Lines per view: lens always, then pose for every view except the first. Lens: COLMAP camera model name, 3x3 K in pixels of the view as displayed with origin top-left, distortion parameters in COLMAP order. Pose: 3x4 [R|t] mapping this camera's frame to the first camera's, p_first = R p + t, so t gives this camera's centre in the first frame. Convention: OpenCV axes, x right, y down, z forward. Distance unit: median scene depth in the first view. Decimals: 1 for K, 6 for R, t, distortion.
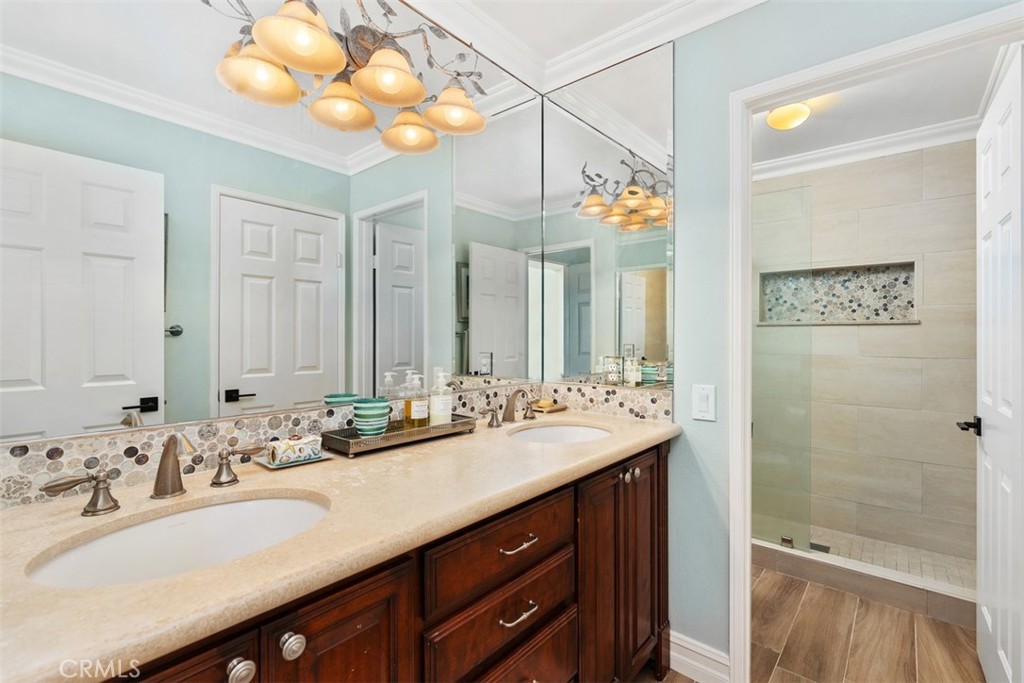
lens RADIAL K [[467.6, 0, 507.0], [0, 467.6, 342.0], [0, 0, 1]] dist [0.000127, 0.000787]
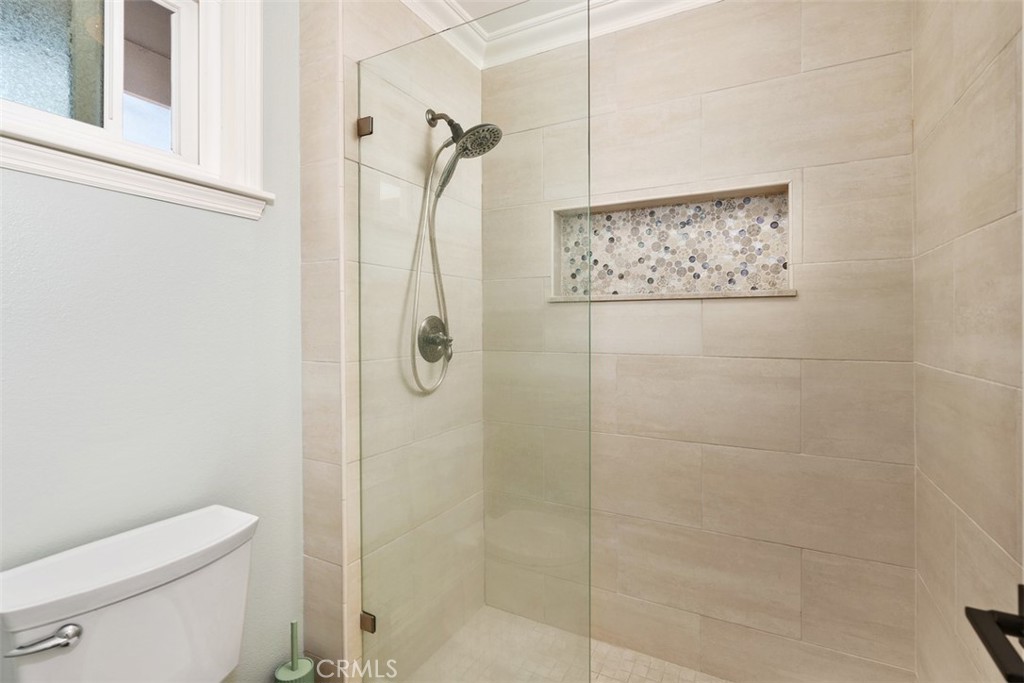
lens RADIAL K [[467.6, 0, 516.9], [0, 467.6, 335.2], [0, 0, 1]] dist [0.000127, 0.000787]
pose [[0.974962, 0.000594, 0.222373, 0.397470], [-0.000181, 0.999998, -0.001878, 0.007448], [-0.222373, 0.001791, 0.974960, 0.487433]]
